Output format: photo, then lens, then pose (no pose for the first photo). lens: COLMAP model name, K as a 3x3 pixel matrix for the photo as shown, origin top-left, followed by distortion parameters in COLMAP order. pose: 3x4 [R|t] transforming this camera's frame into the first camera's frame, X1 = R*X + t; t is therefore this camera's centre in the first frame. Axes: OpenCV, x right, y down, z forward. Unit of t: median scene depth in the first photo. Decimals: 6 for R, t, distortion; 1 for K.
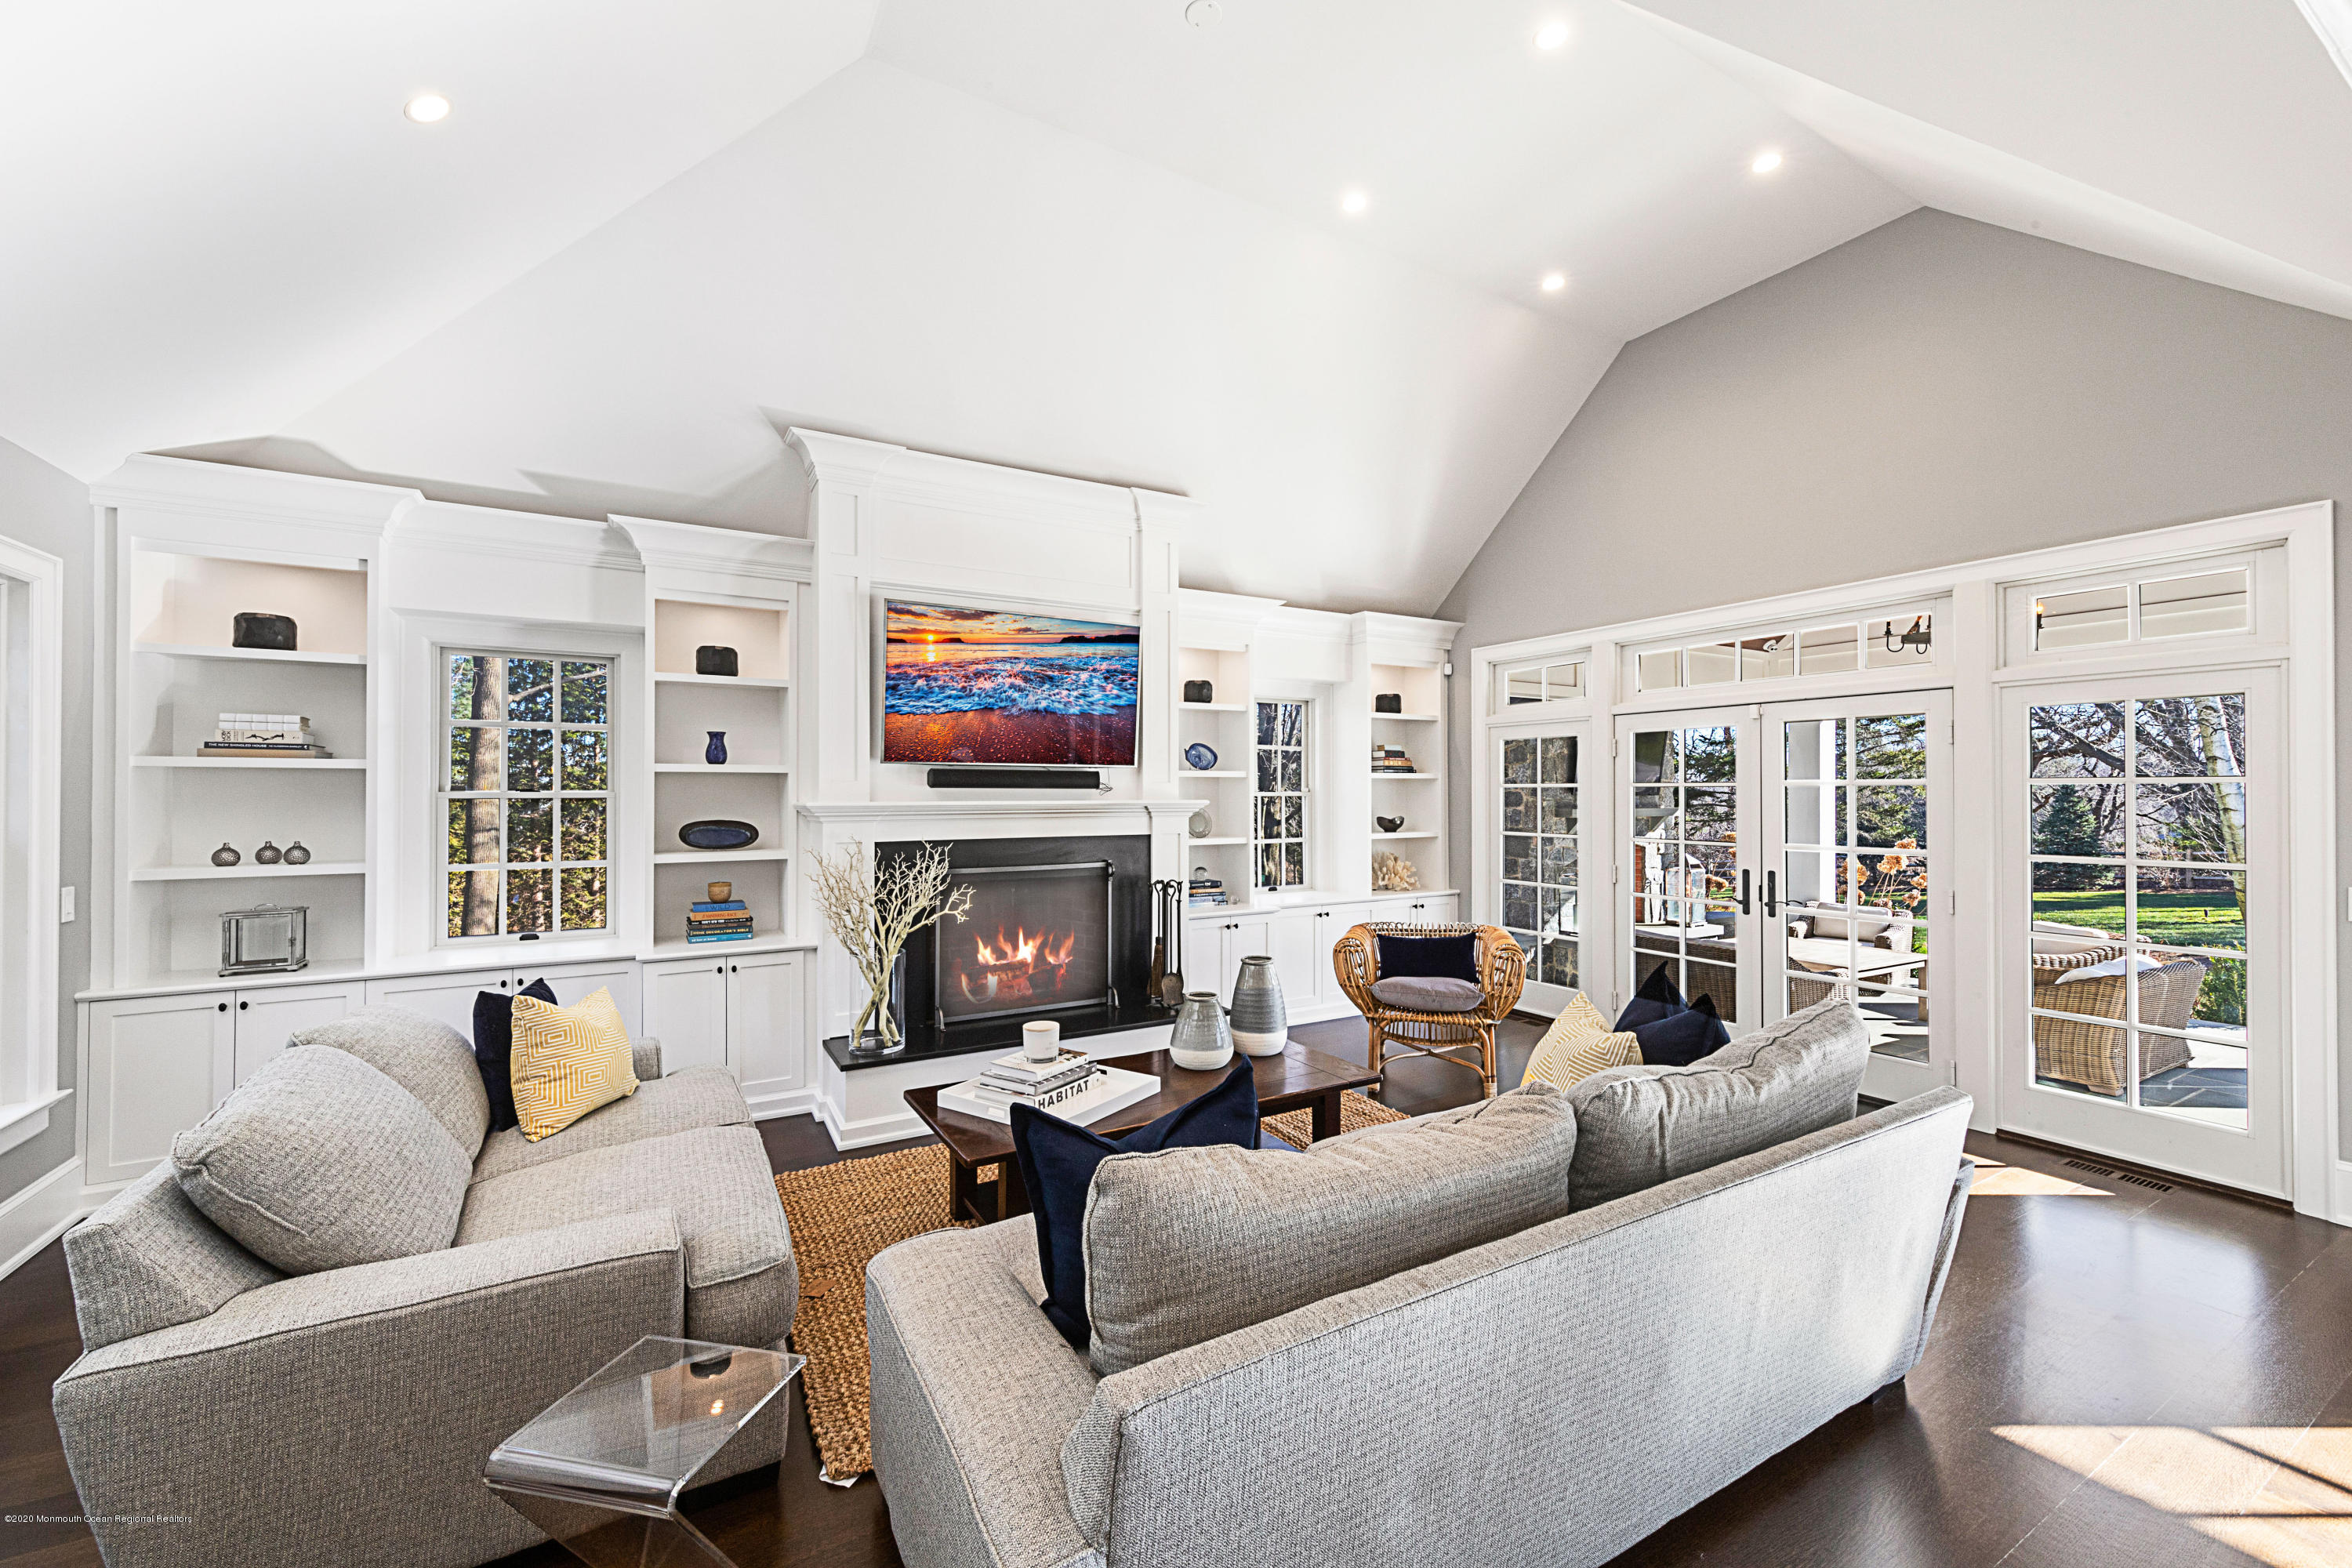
lens RADIAL K [[935.6, 0, 1168.4], [0, 935.6, 775.2], [0, 0, 1]] dist [0.002839, 0.000104]
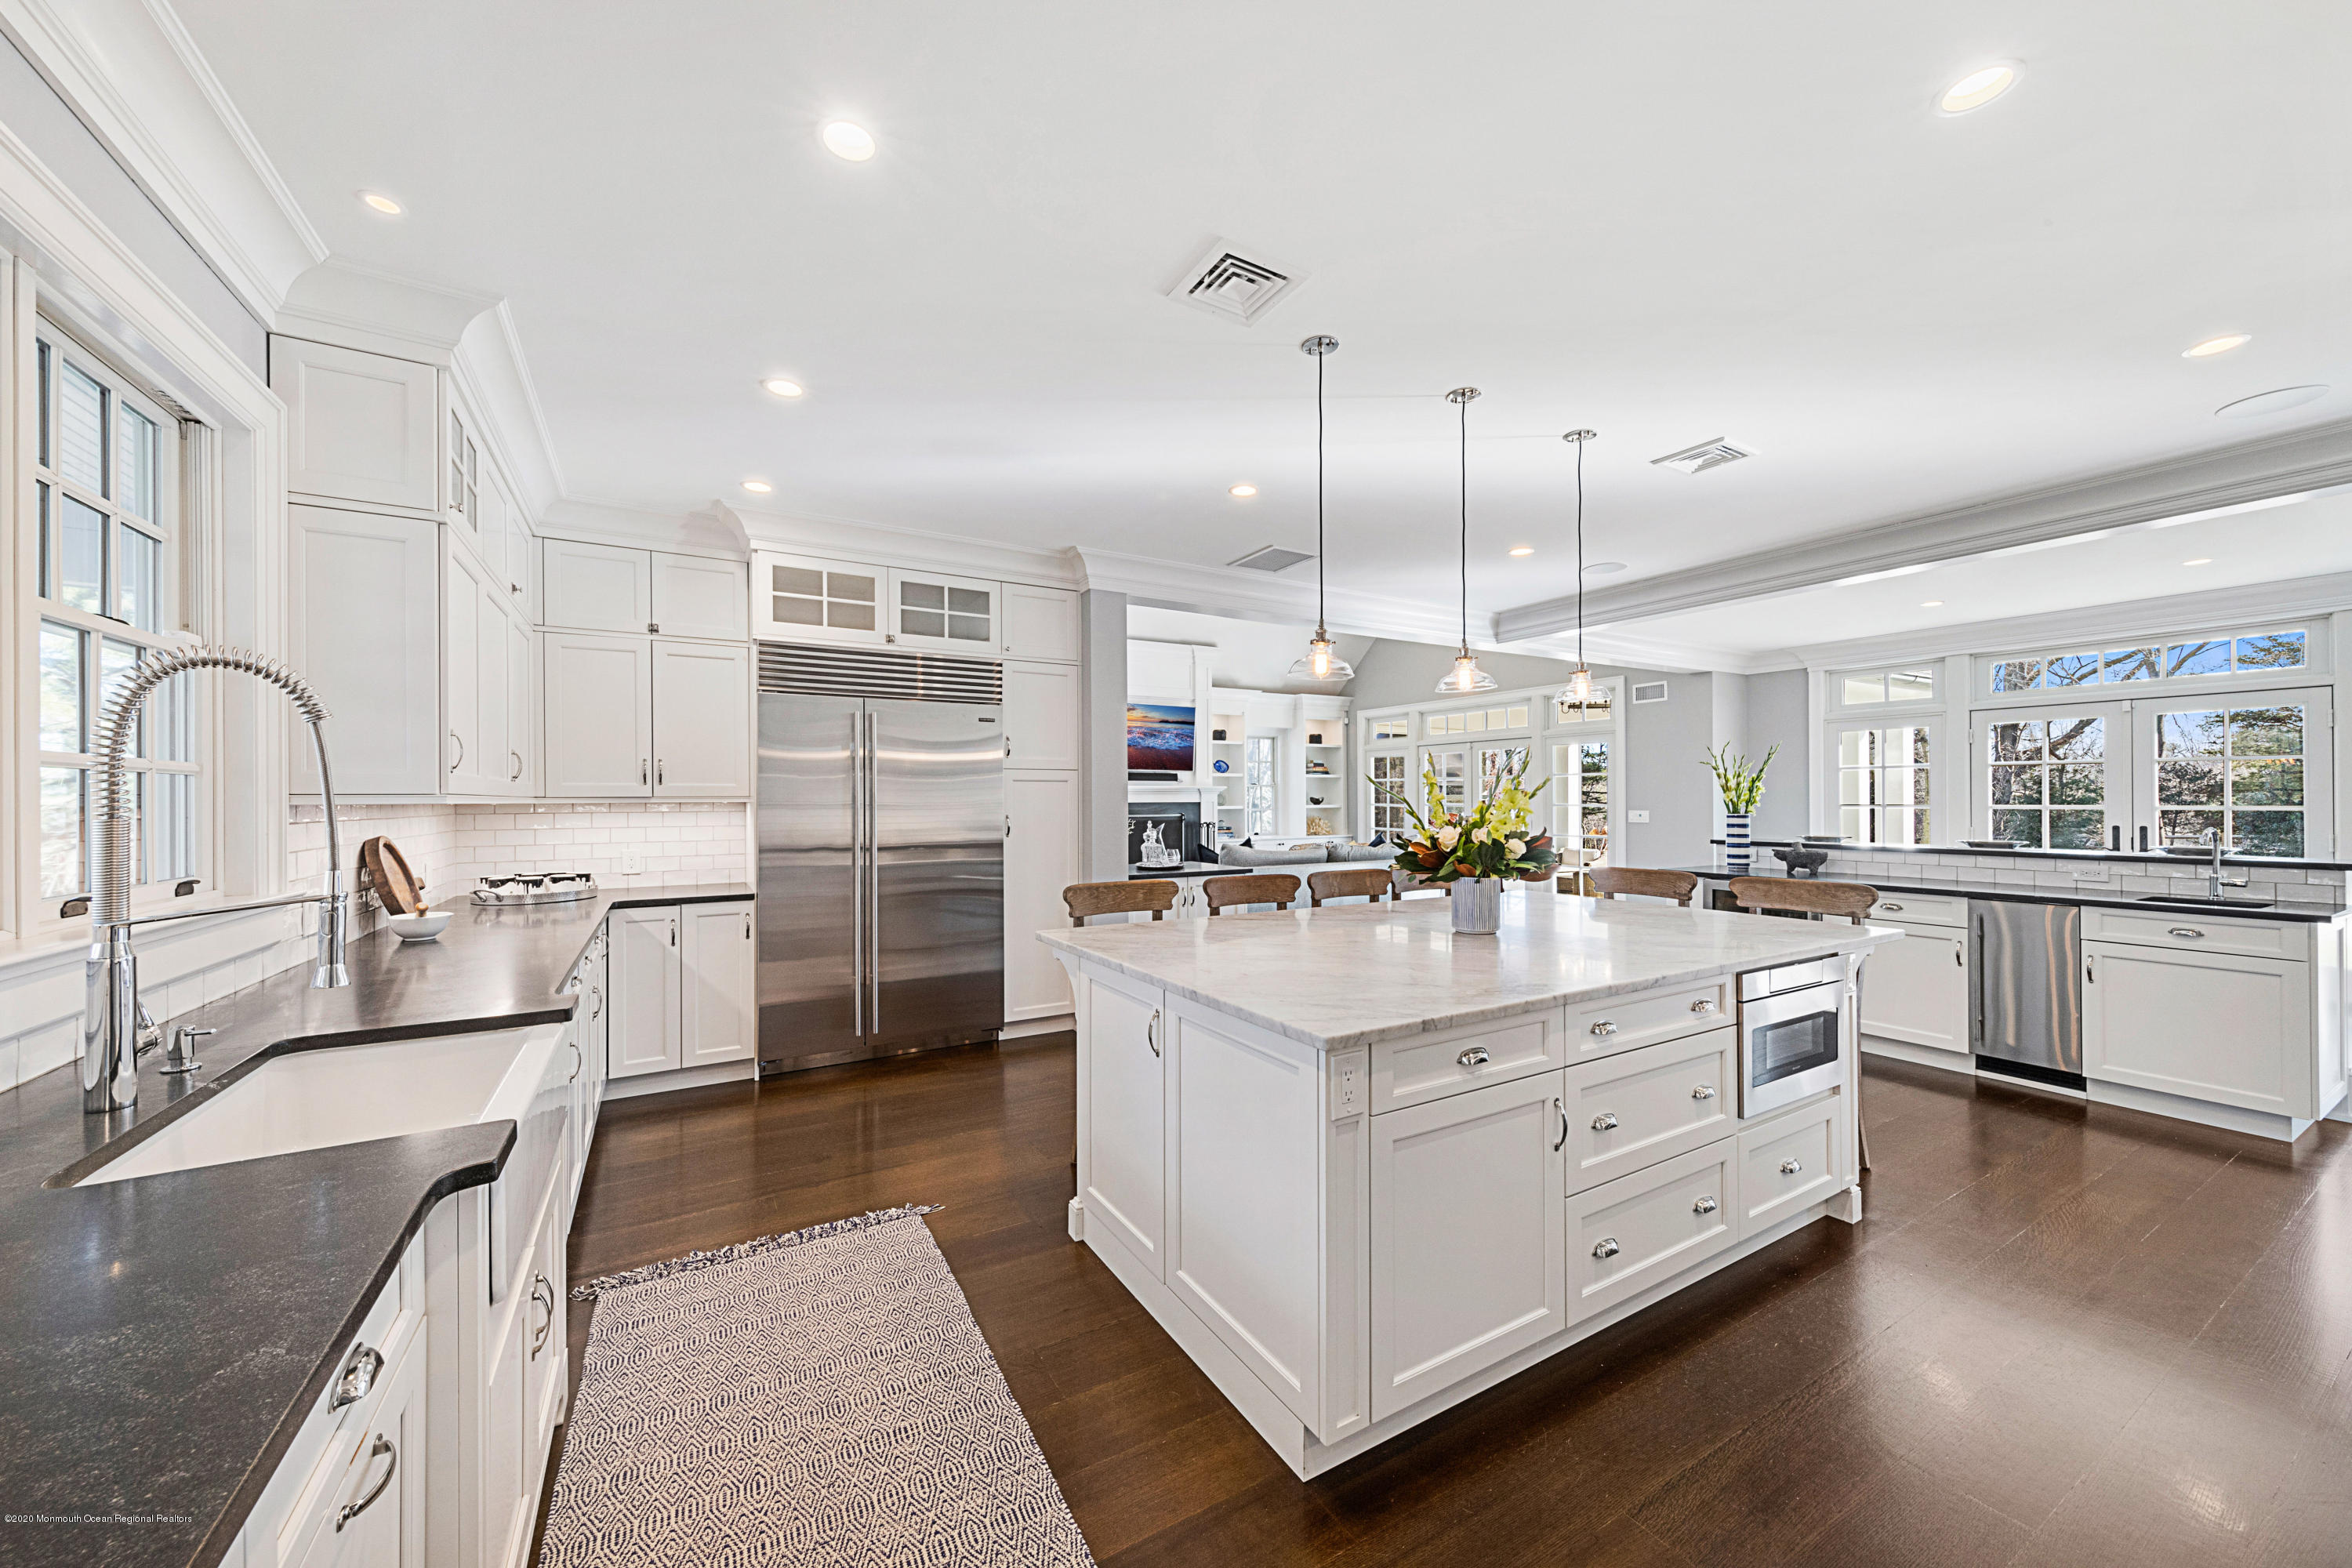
lens RADIAL K [[848.8, 0, 1161.5], [0, 848.8, 795.6], [0, 0, 1]] dist [-0.001225, -0.000011]
pose [[0.999952, -0.009773, -0.000514, -0.109875], [0.009772, 0.999951, -0.001675, 0.052082], [0.000531, 0.001670, 0.999998, -0.990272]]
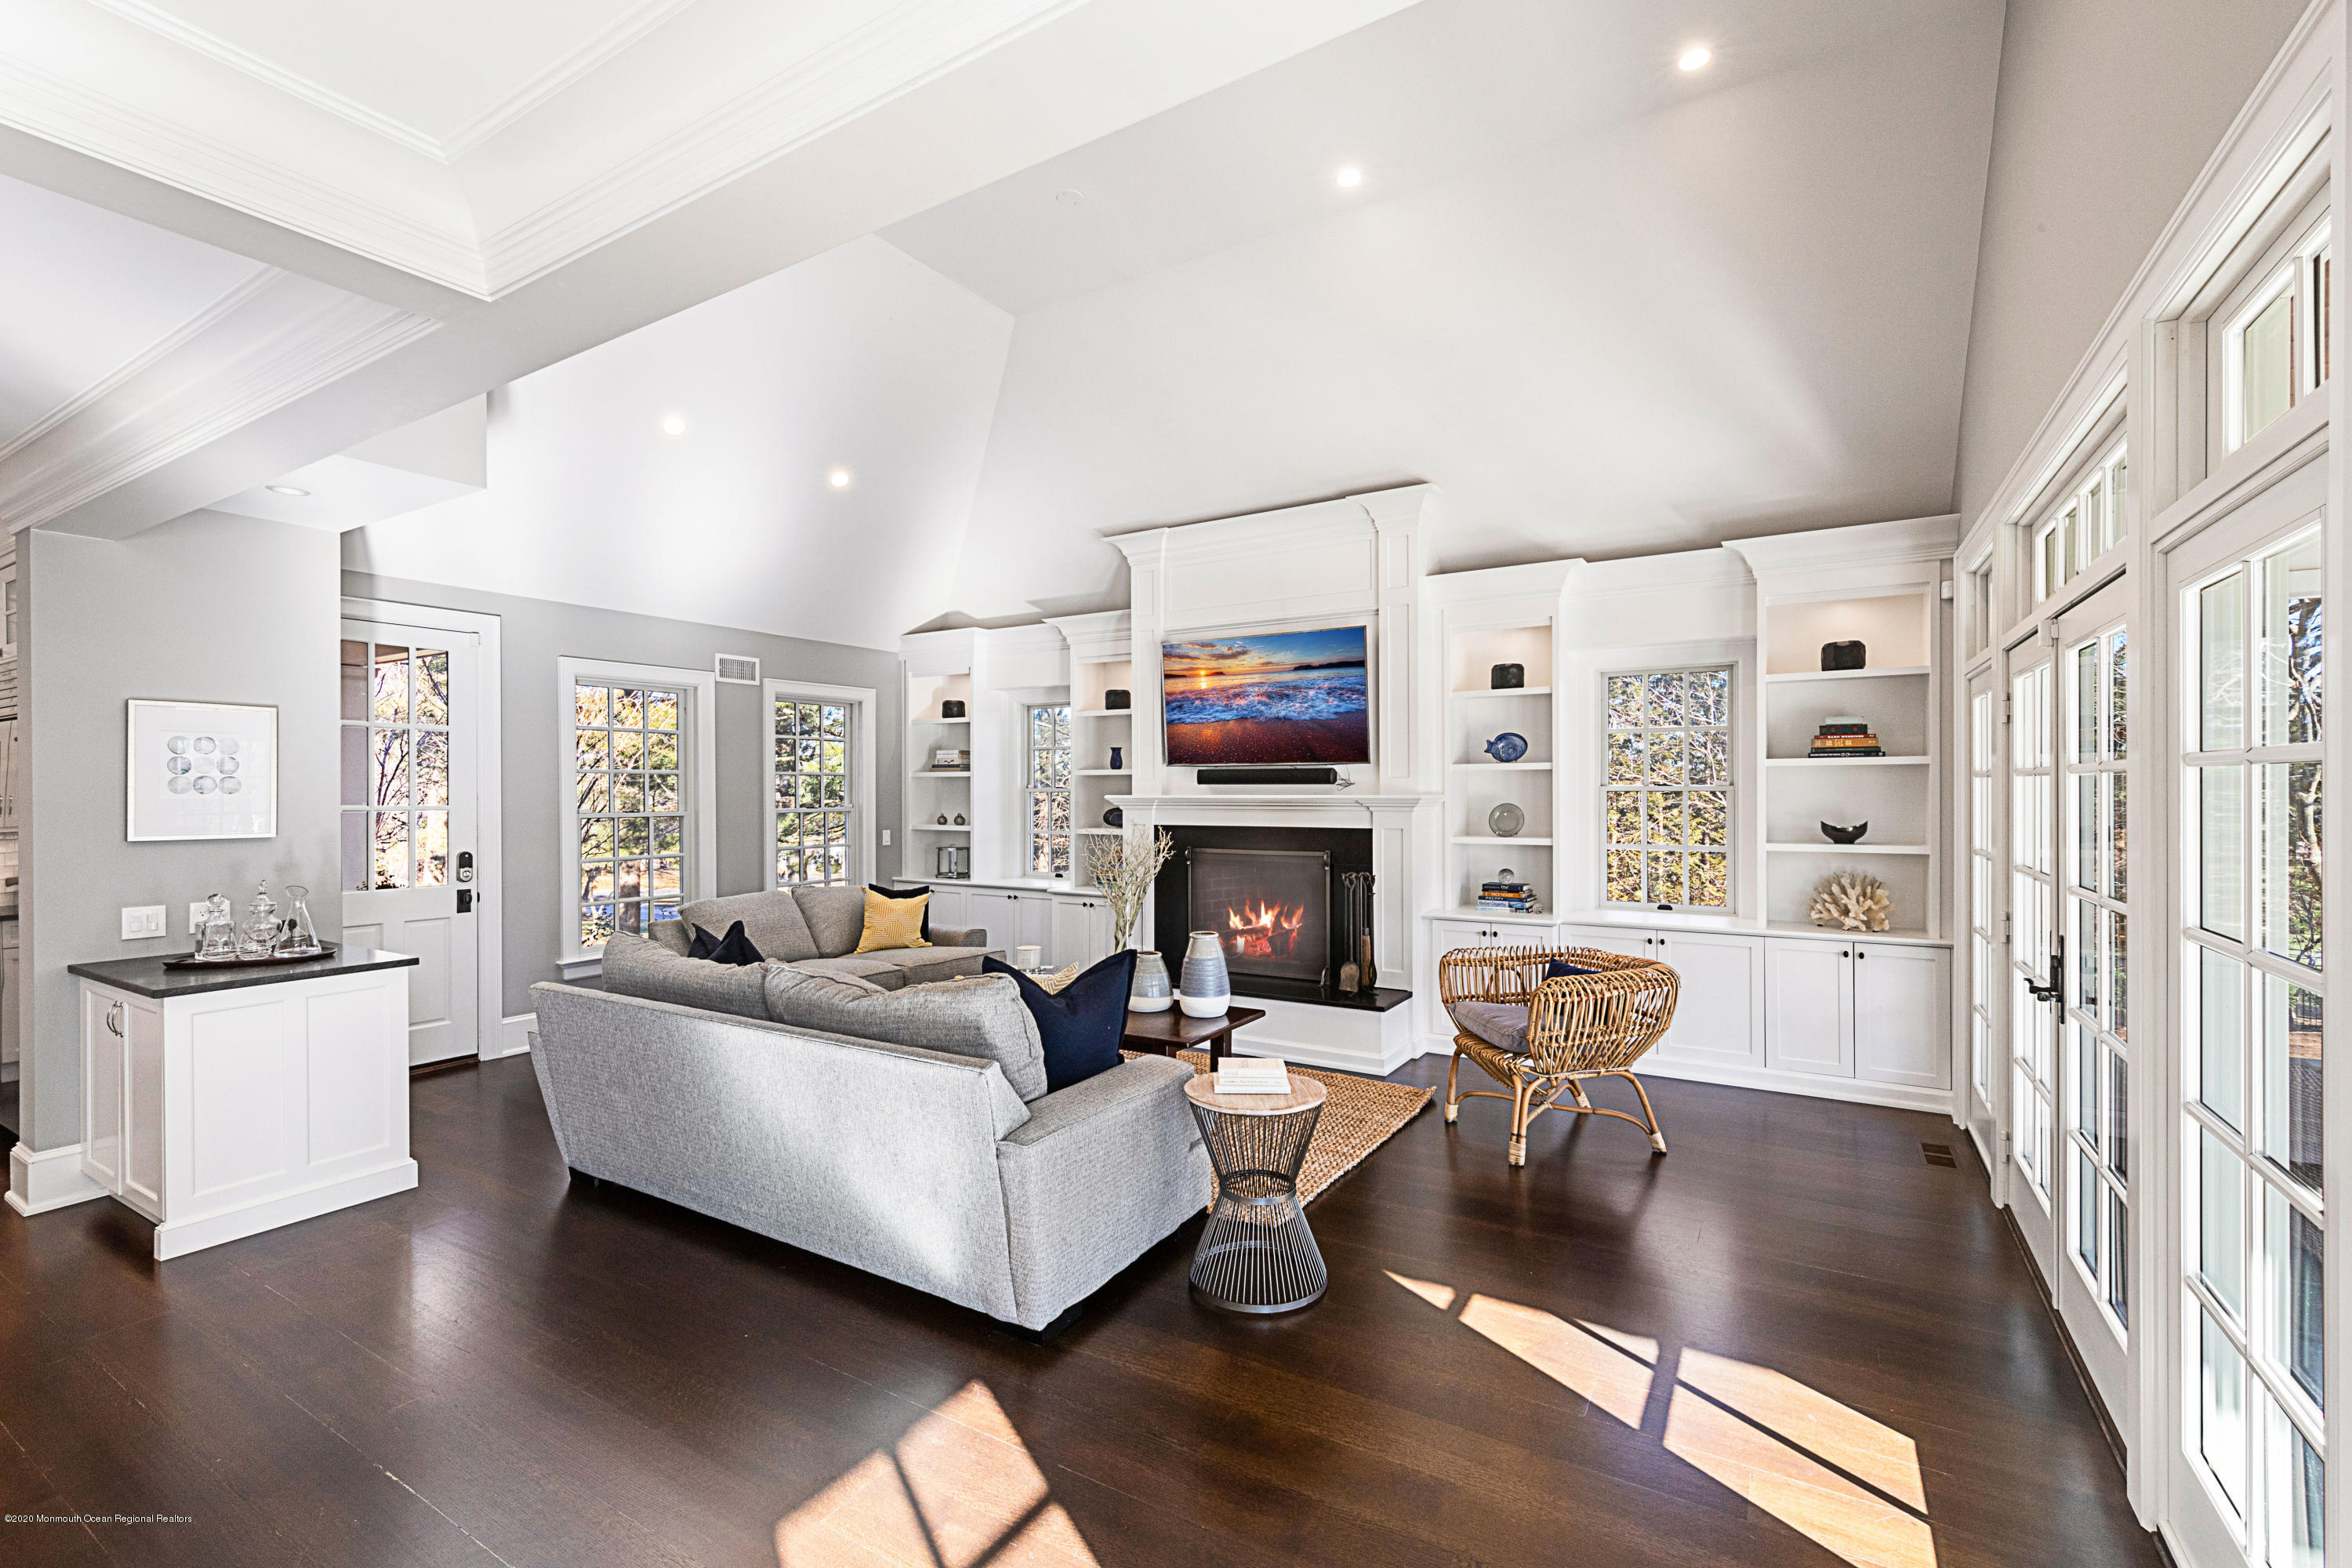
lens RADIAL K [[1046.3, 0, 1166.2], [0, 1046.3, 790.4], [0, 0, 1]] dist [0.016527, -0.002089]
pose [[0.459858, -0.009353, -0.887943, 0.900294], [0.007779, 0.999949, -0.006504, 0.028783], [0.887958, -0.003917, 0.459907, 0.267166]]
